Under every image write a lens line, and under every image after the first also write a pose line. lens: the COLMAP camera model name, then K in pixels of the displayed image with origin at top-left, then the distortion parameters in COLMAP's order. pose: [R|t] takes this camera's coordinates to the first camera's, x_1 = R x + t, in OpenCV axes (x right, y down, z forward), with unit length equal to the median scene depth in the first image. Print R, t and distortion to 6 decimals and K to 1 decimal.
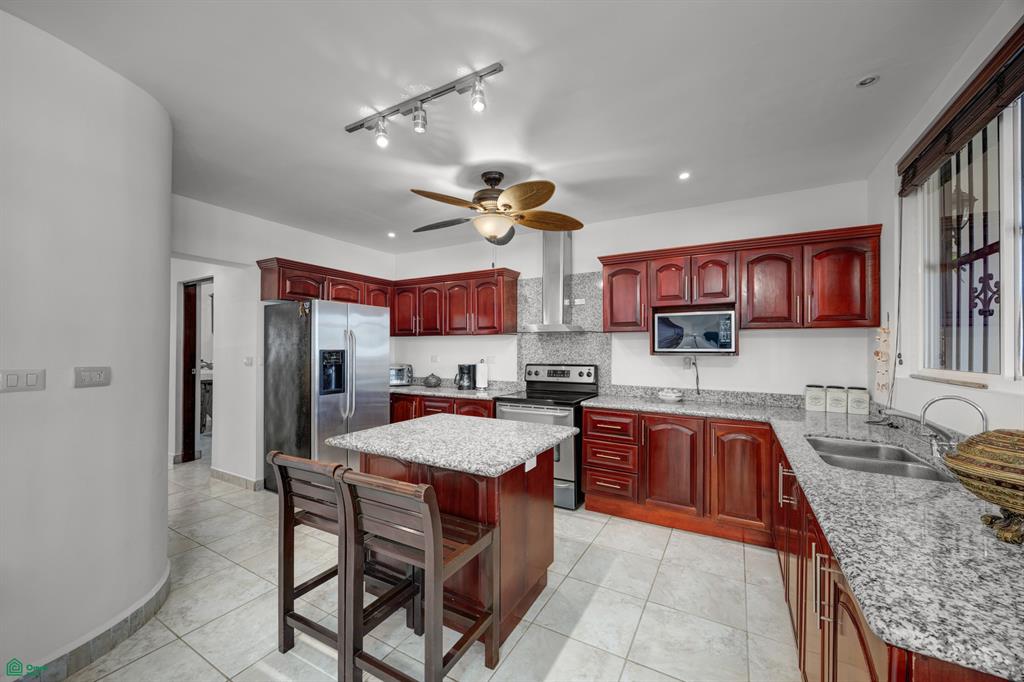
lens RADIAL K [[392.1, 0, 512.2], [0, 392.1, 344.3], [0, 0, 1]] dist [0.001489, -0.000781]
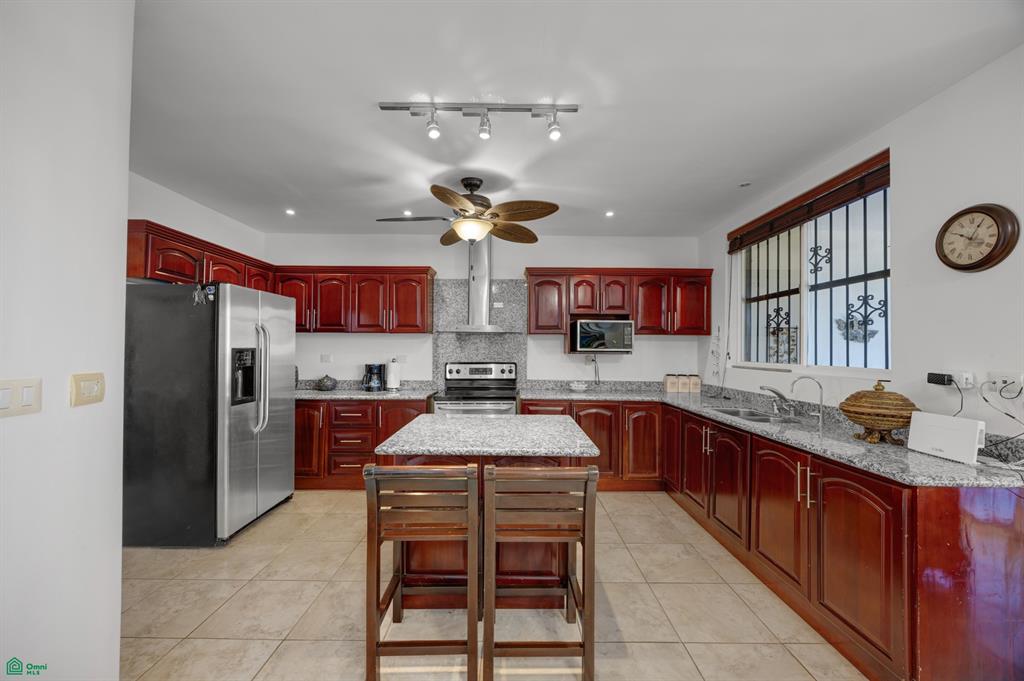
lens RADIAL K [[392.1, 0, 507.0], [0, 392.1, 343.2], [0, 0, 1]] dist [0.001489, -0.000781]
pose [[0.868191, 0.010704, 0.496115, -0.377961], [-0.011391, 0.999934, -0.001640, -0.000980], [-0.496099, -0.004228, 0.868255, 0.040625]]
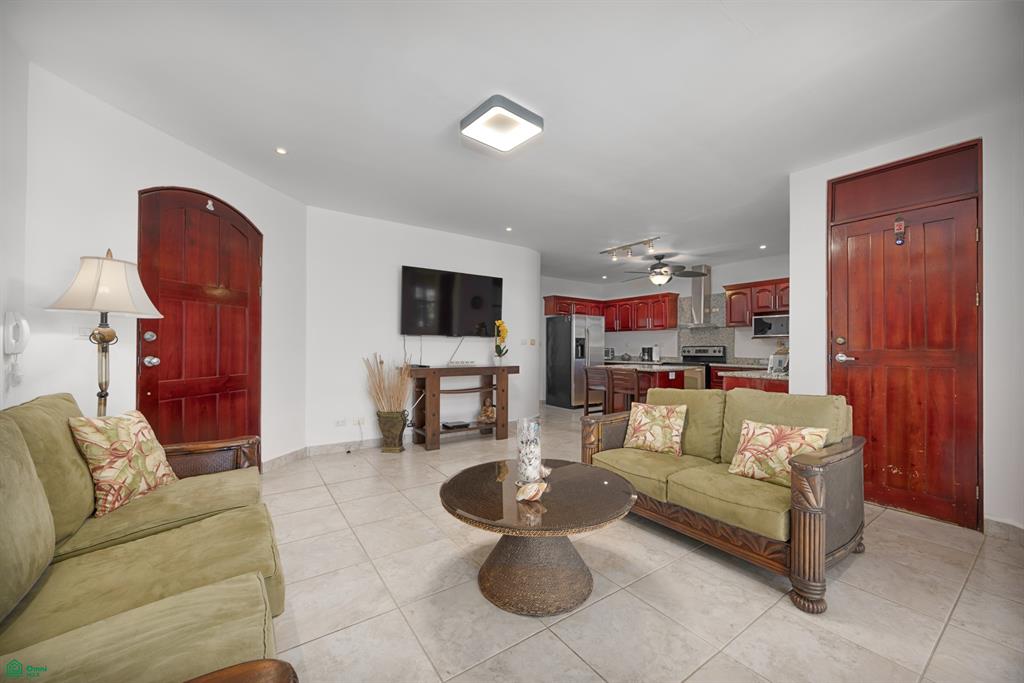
lens RADIAL K [[392.1, 0, 516.4], [0, 392.1, 338.8], [0, 0, 1]] dist [0.001489, -0.000781]
pose [[0.907998, -0.005412, -0.418939, 0.108898], [-0.001385, 0.999872, -0.015919, 0.051542], [0.418972, 0.015034, 0.907875, -1.020569]]
